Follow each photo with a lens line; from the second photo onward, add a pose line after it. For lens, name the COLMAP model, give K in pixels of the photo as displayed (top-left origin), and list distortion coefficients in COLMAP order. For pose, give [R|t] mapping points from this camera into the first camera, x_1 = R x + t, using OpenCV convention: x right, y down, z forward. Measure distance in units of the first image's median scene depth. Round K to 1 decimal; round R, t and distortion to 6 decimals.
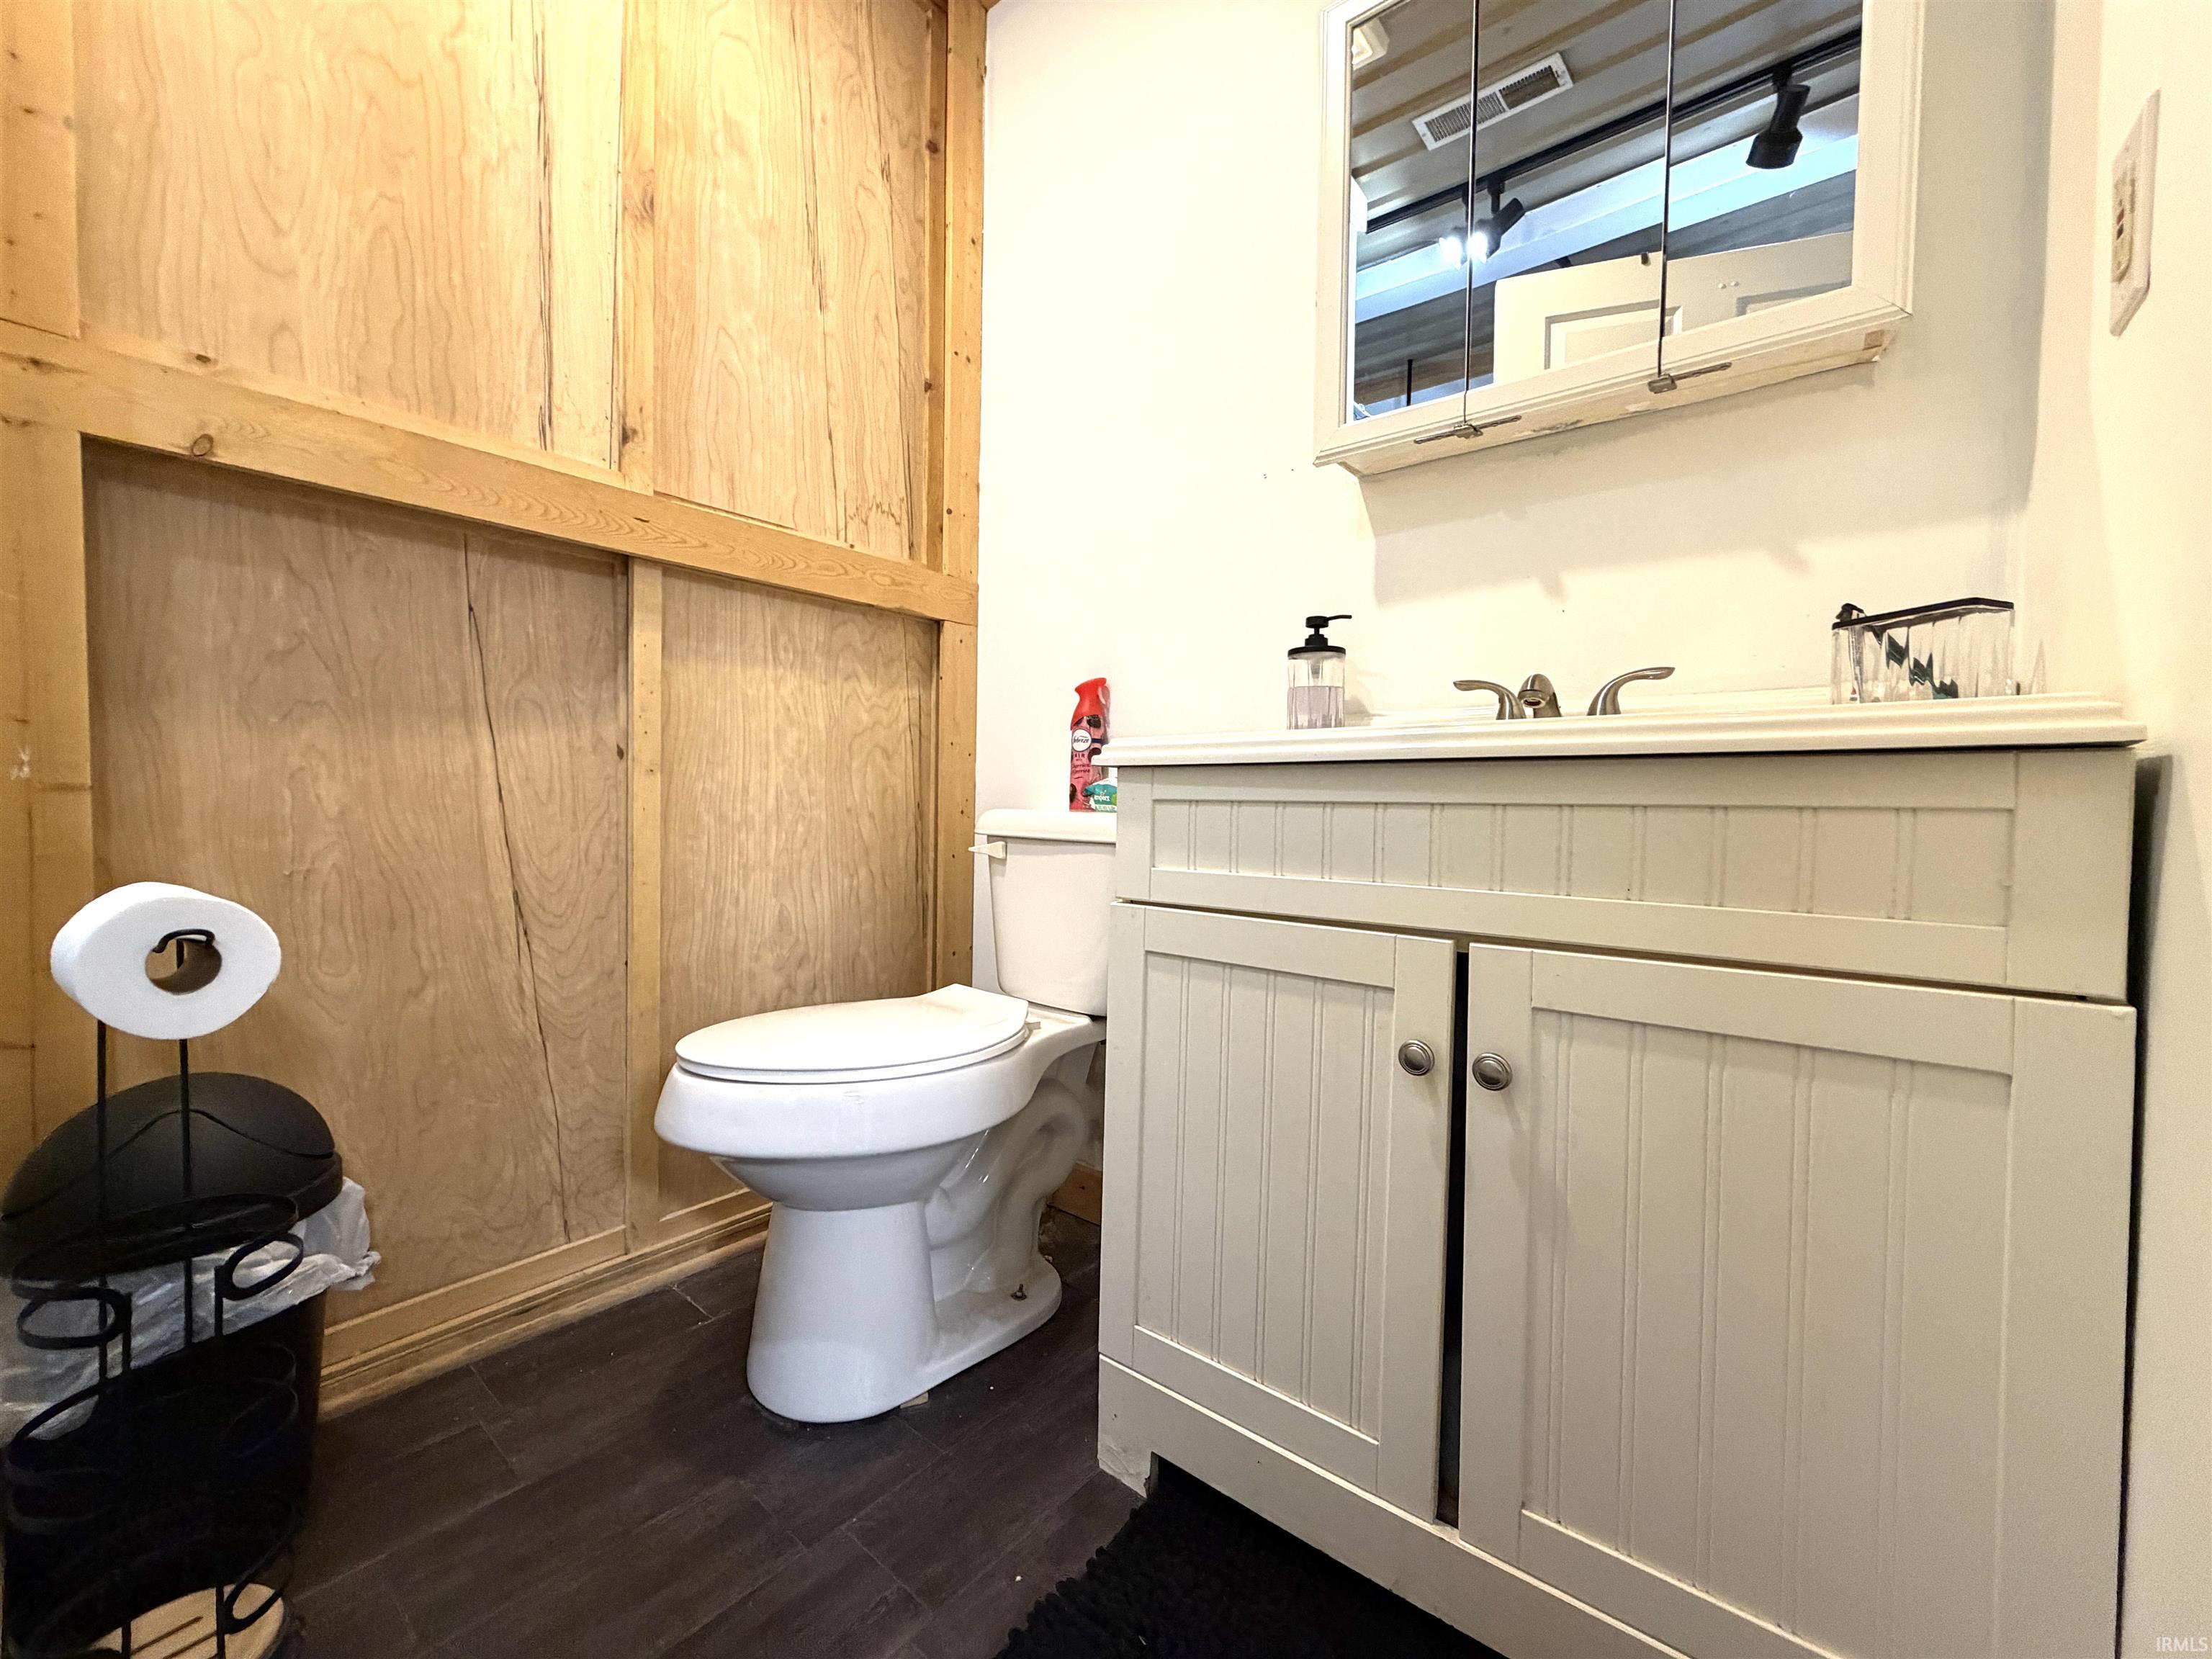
lens RADIAL K [[880.8, 0, 1105.4], [0, 880.8, 825.8], [0, 0, 1]] dist [-0.000468, 0.000742]
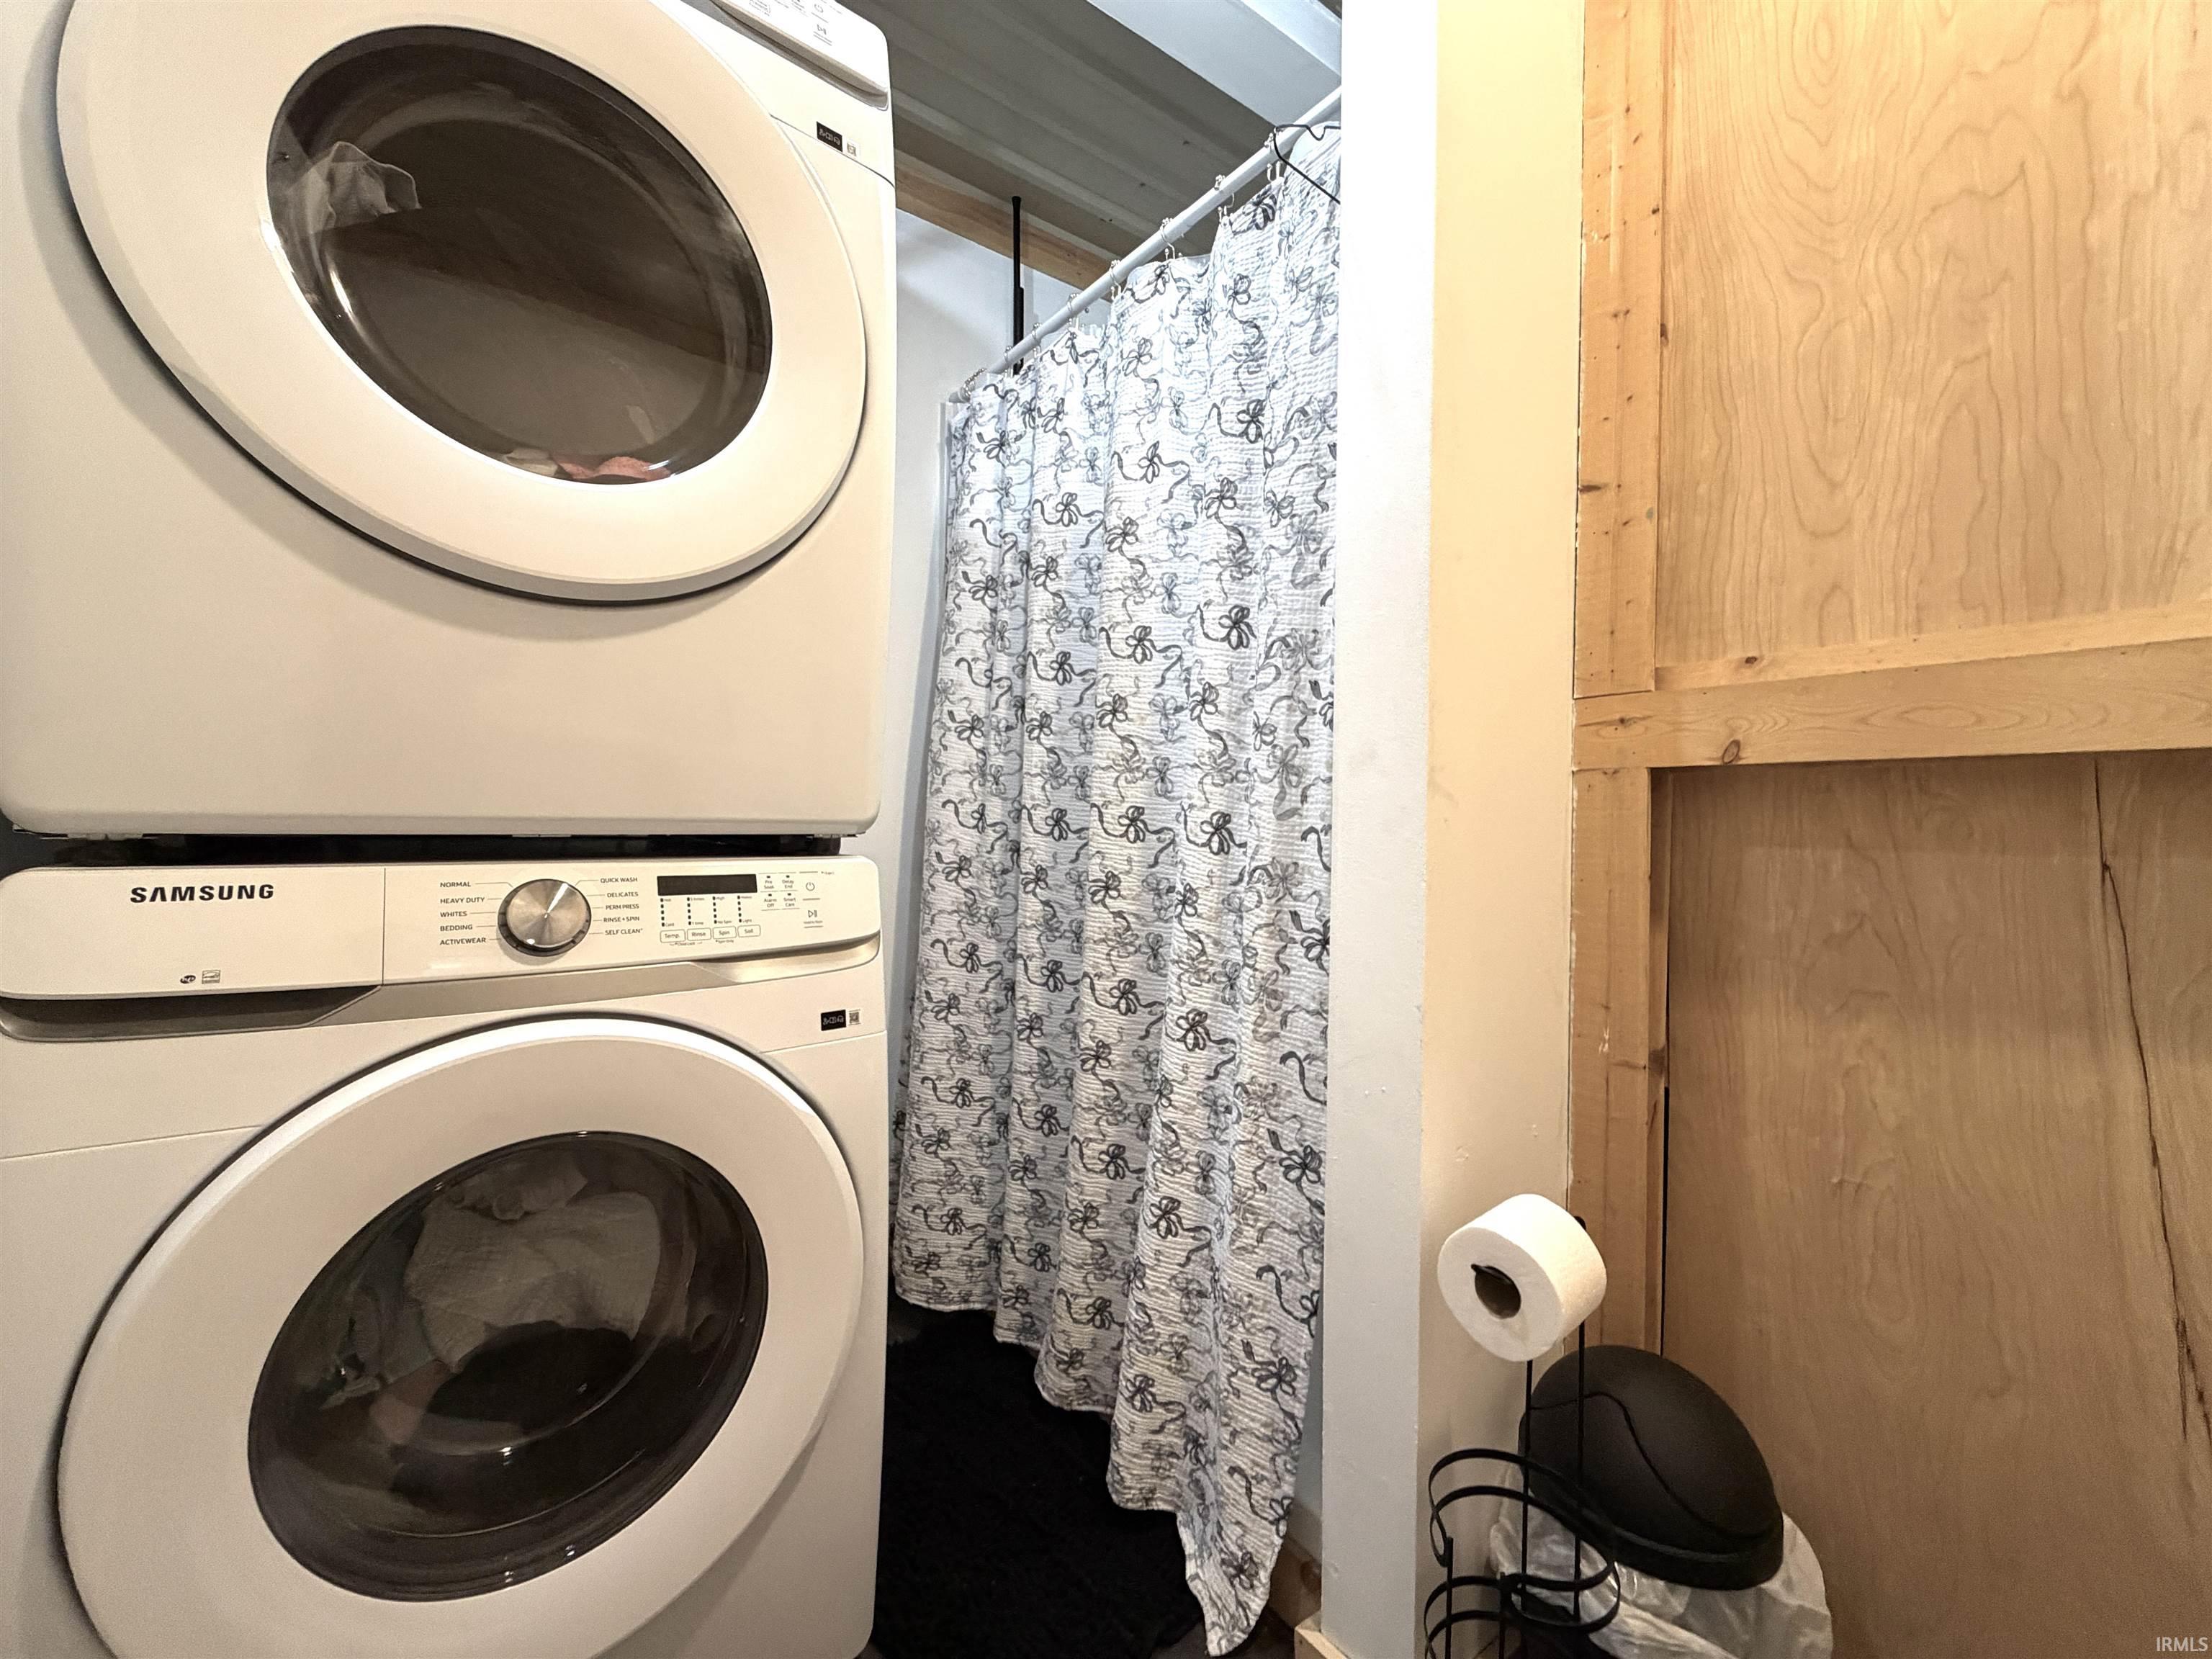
lens RADIAL K [[880.8, 0, 1105.8], [0, 880.8, 824.0], [0, 0, 1]] dist [-0.000468, 0.000742]
pose [[-0.248785, -0.007664, -0.968528, 0.131244], [-0.041716, 0.999126, 0.002810, -0.278251], [0.967660, 0.041102, -0.248887, 0.480673]]
